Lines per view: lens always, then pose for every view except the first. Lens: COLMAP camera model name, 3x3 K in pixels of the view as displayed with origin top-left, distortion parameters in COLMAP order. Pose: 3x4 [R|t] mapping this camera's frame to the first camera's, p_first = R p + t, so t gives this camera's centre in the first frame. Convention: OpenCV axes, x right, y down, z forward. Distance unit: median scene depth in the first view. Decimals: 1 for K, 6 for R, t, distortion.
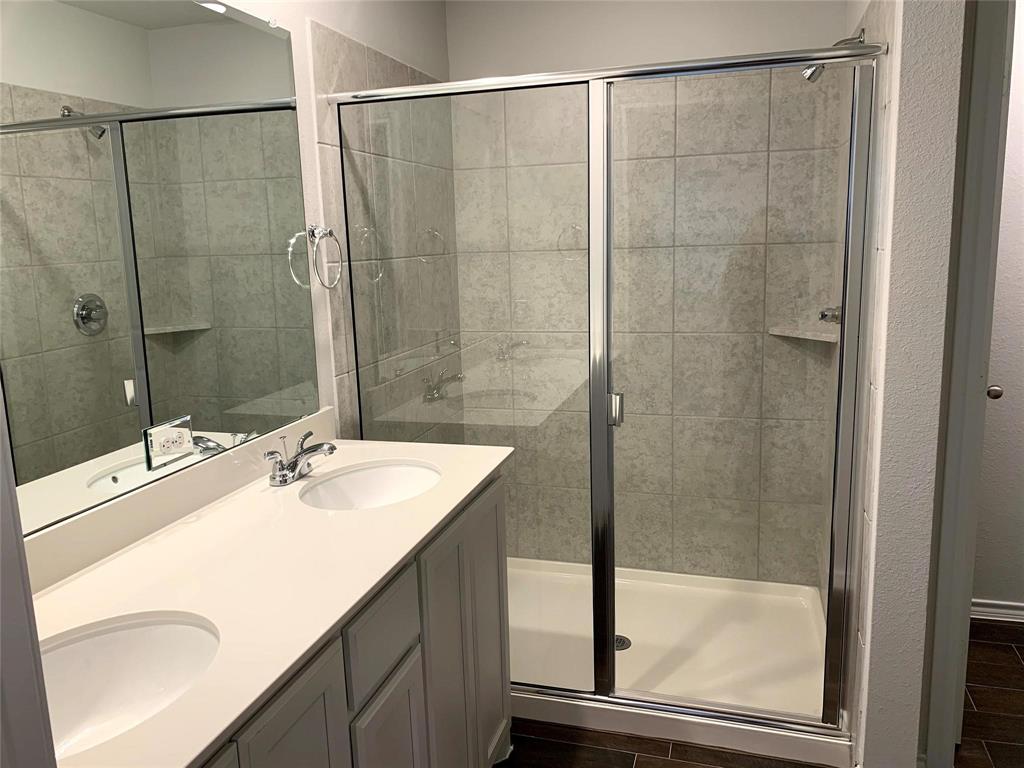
lens RADIAL K [[787.8, 0, 512.5], [0, 787.8, 383.8], [0, 0, 1]] dist [0.032356, -0.005852]
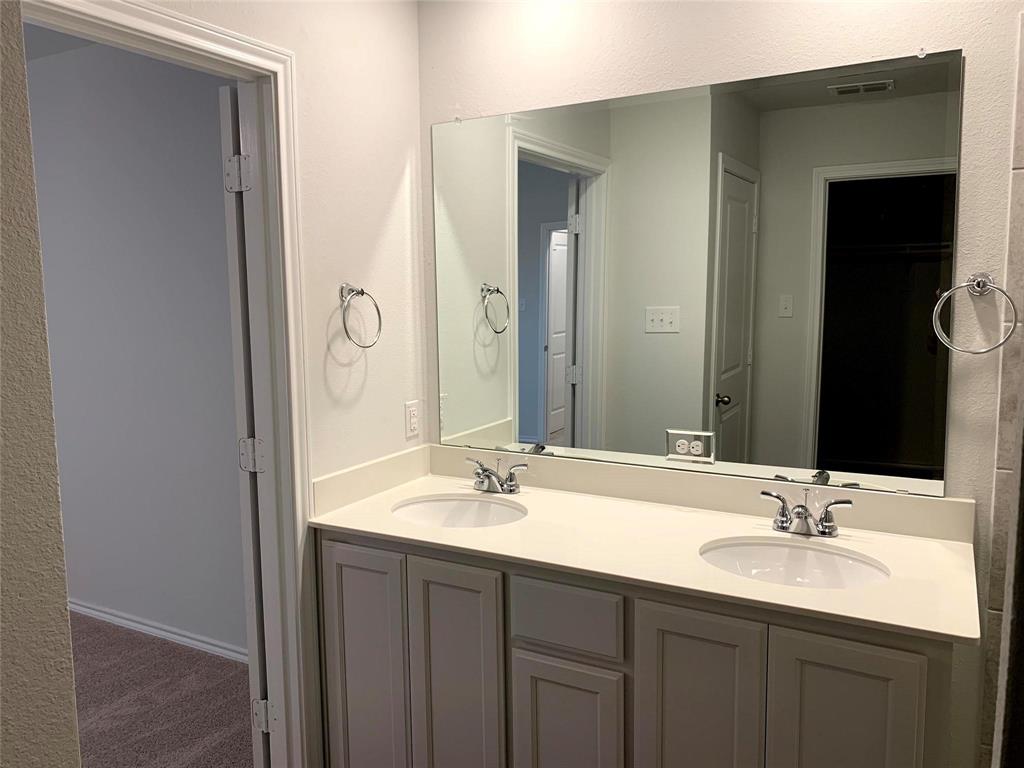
lens RADIAL K [[787.8, 0, 512.8], [0, 787.8, 383.5], [0, 0, 1]] dist [0.032356, -0.005852]
pose [[-0.197163, 0.140164, -0.970299, 0.689719], [-0.174166, 0.968976, 0.175363, -0.162375], [0.964776, 0.203568, -0.166634, 0.746488]]
